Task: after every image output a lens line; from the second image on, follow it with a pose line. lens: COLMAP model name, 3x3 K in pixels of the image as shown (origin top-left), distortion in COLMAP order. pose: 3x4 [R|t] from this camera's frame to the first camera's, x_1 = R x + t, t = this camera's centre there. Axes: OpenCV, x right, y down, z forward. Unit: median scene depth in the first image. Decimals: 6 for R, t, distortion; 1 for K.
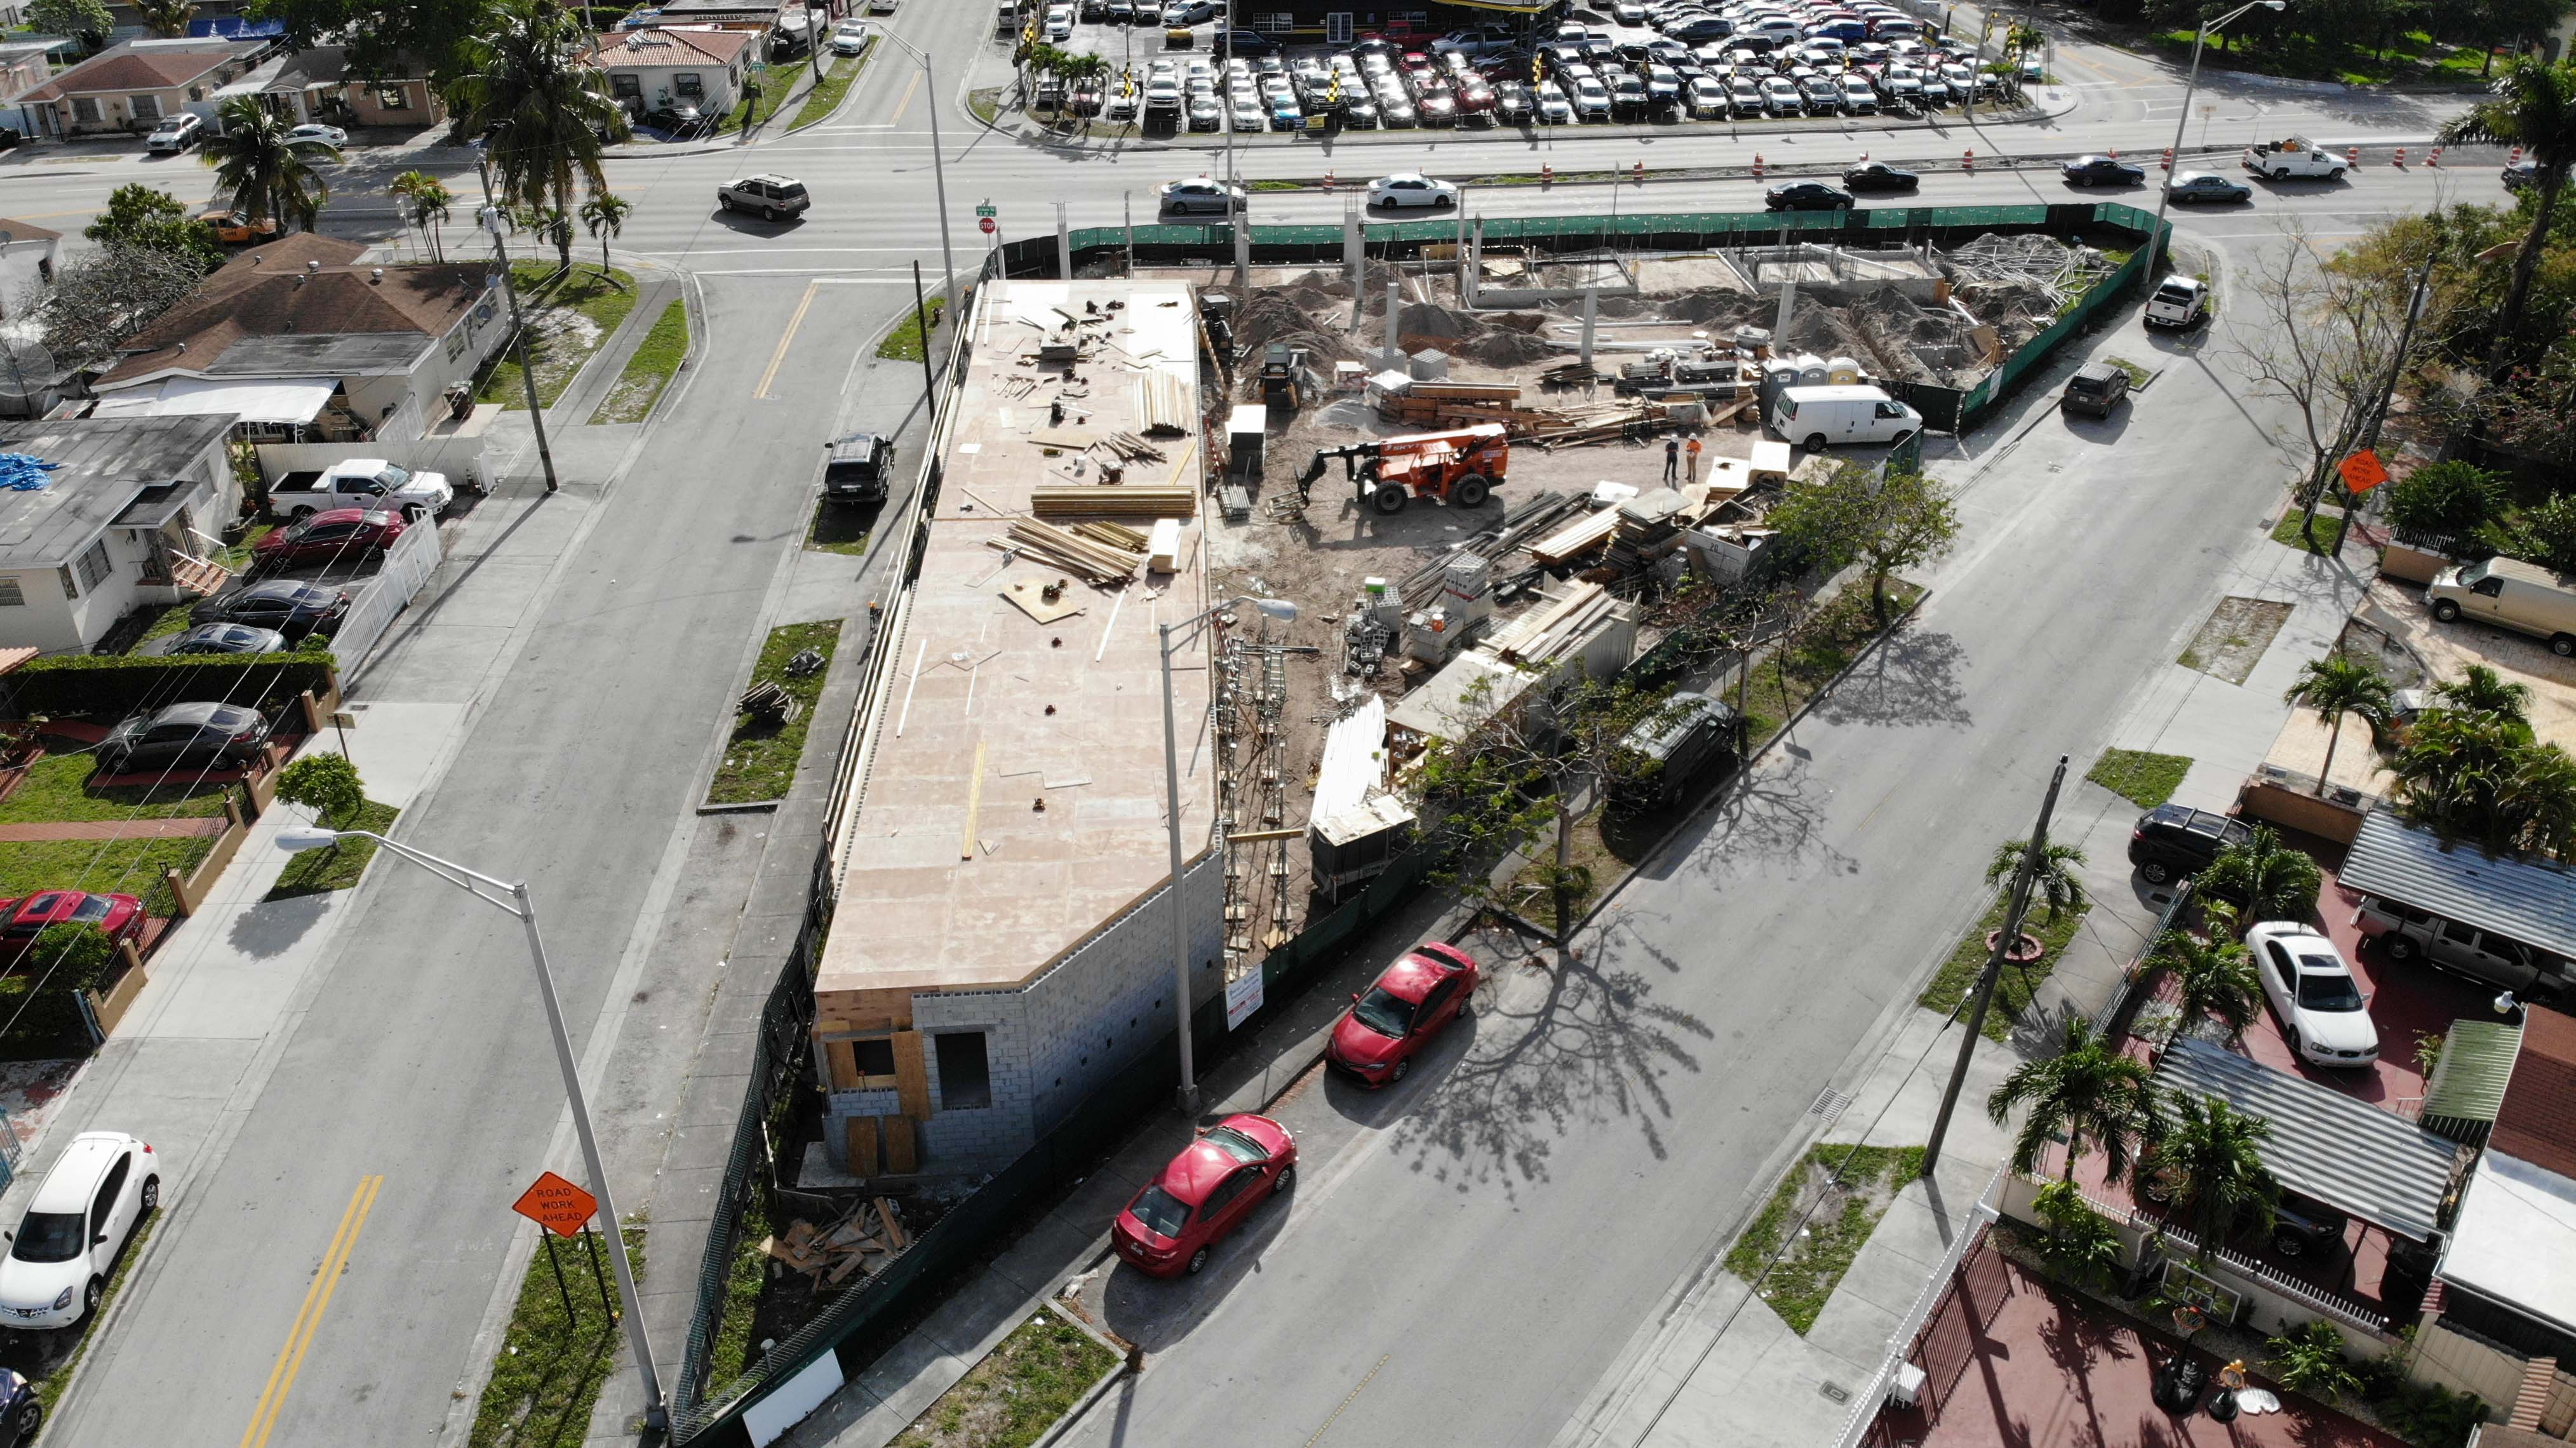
lens RADIAL K [[1859.1, 0, 1288.0], [0, 1859.1, 724.0], [0, 0, 1]] dist [0.040440, -0.135511]
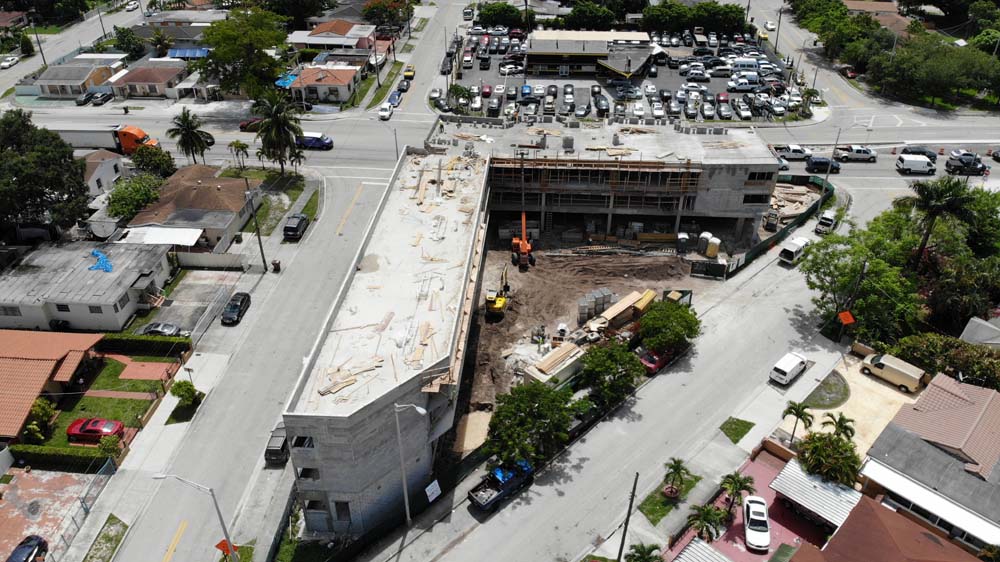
lens RADIAL K [[710.0, 0, 500.0], [0, 710.0, 281.0], [0, 0, 1]] dist [0.062498, -0.143769]
pose [[0.992121, 0.073163, -0.101697, 0.150406], [-0.069365, 0.996773, 0.040407, -0.214943], [0.104325, -0.033035, 0.993994, -0.204512]]
